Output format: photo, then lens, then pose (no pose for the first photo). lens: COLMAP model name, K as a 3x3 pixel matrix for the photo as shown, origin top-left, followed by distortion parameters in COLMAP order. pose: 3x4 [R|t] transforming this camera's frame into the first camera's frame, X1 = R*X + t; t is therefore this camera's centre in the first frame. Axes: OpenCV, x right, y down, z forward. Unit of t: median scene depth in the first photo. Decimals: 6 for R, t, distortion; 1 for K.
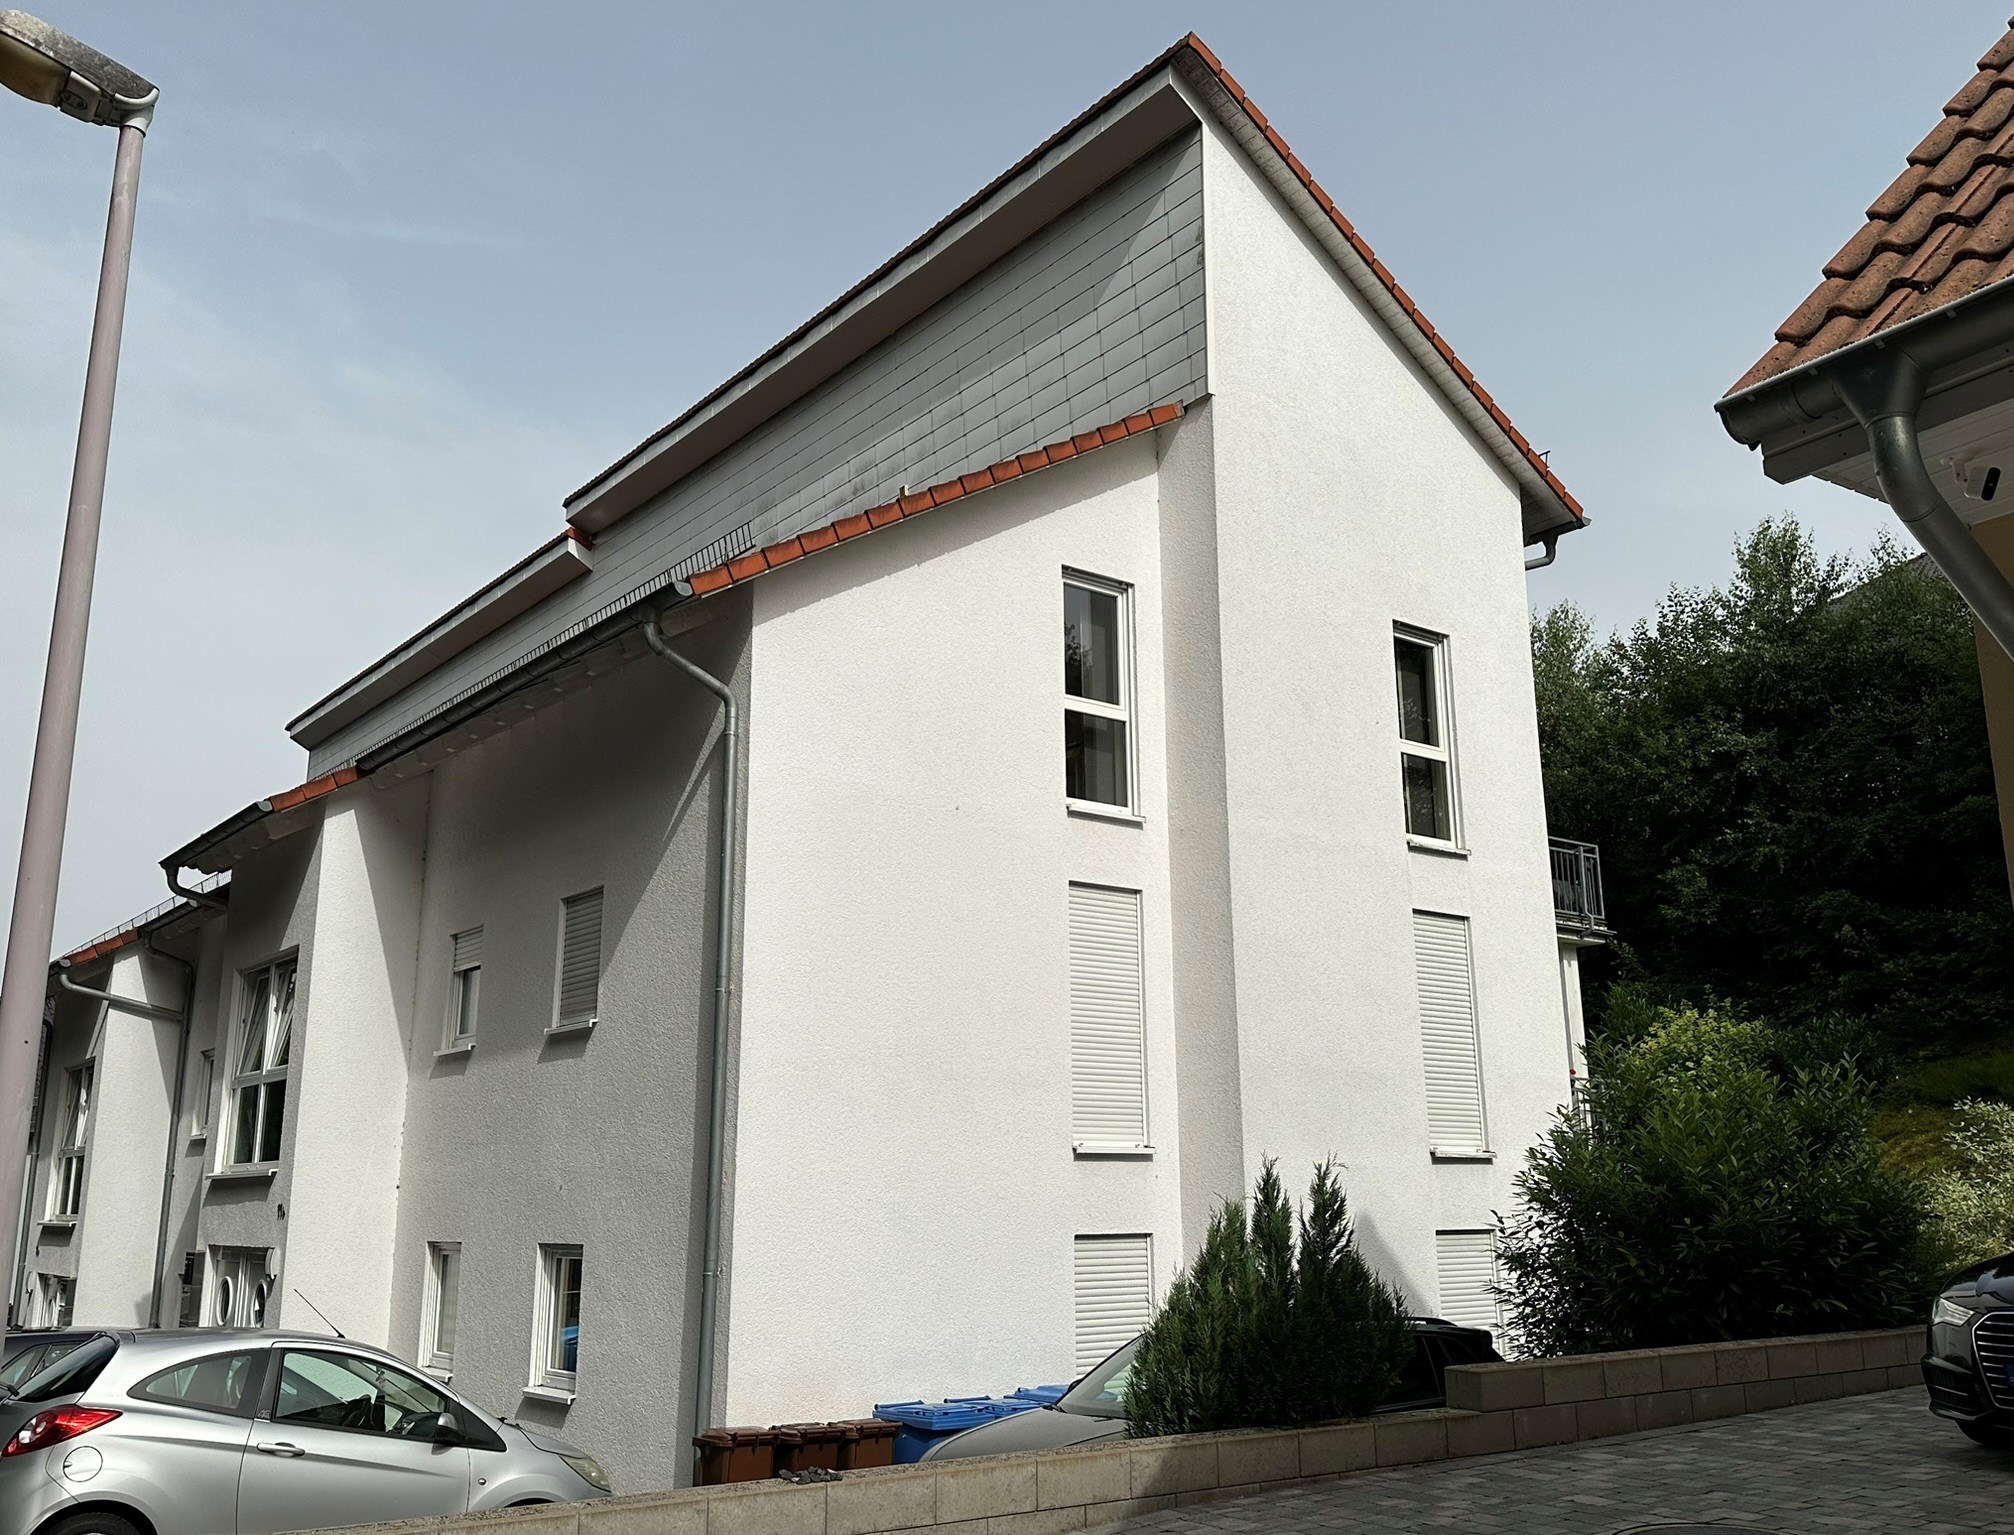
lens RADIAL K [[1789.1, 0, 1007.6], [0, 1789.1, 769.0], [0, 0, 1]] dist [0.018092, -0.002499]
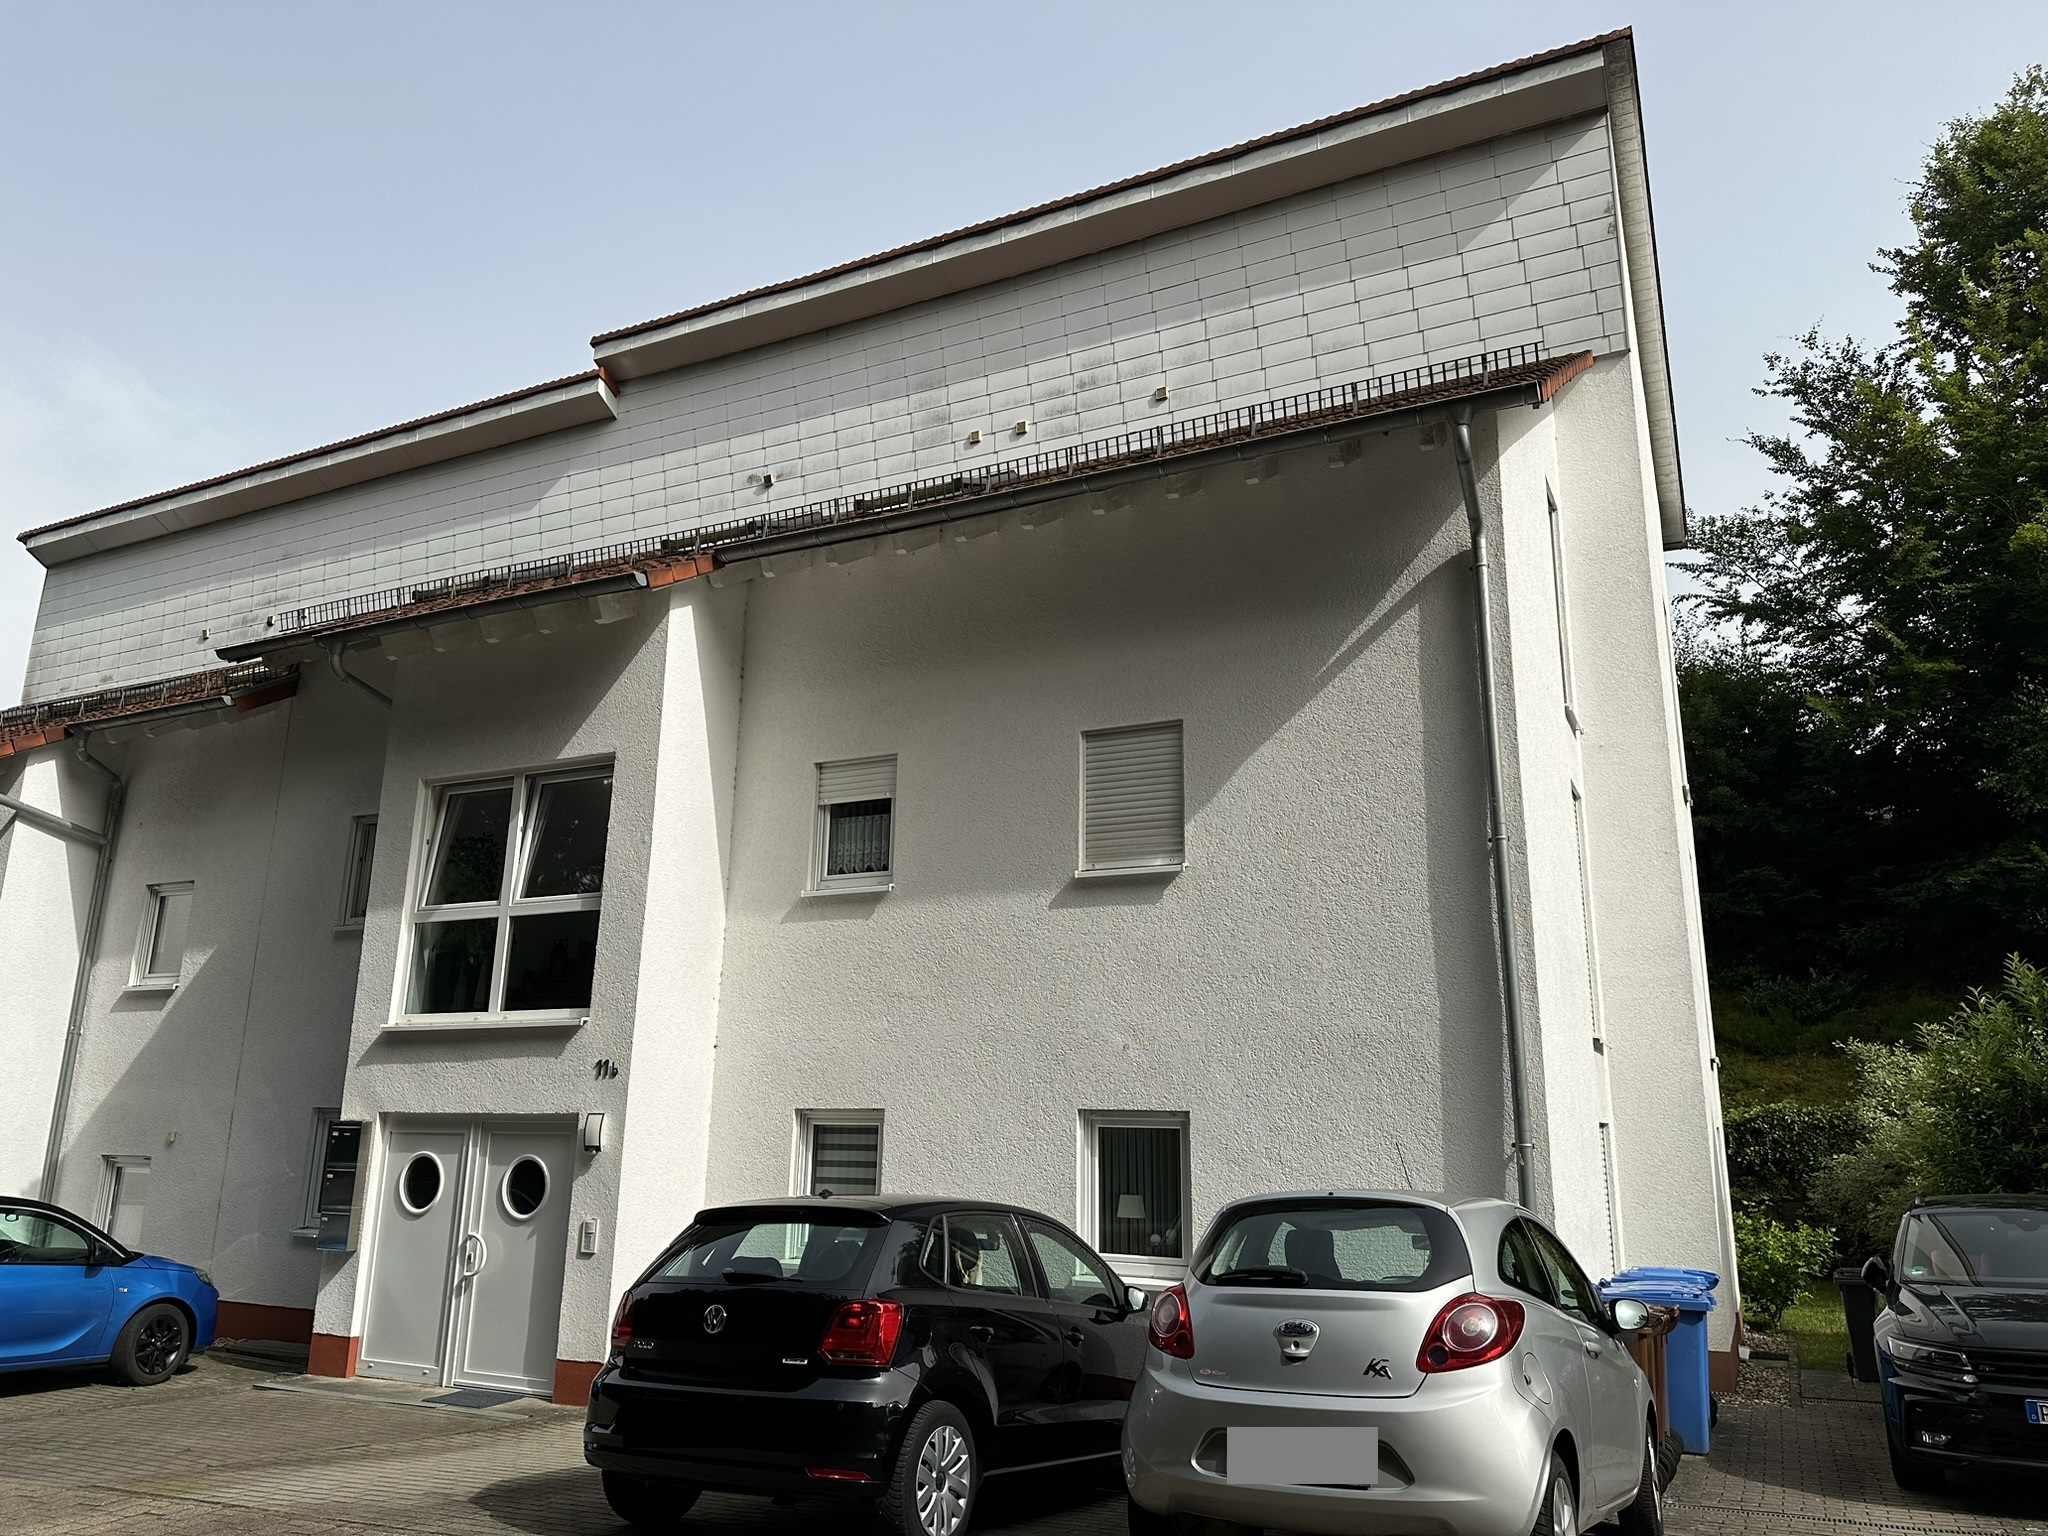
lens RADIAL K [[1444.2, 0, 1026.7], [0, 1444.2, 764.7], [0, 0, 1]] dist [0.005291, -0.015413]
pose [[0.900116, 0.115421, 0.420082, -0.484837], [-0.117000, 0.992886, -0.022106, 0.091447], [-0.419645, -0.029252, 0.907217, 0.295729]]
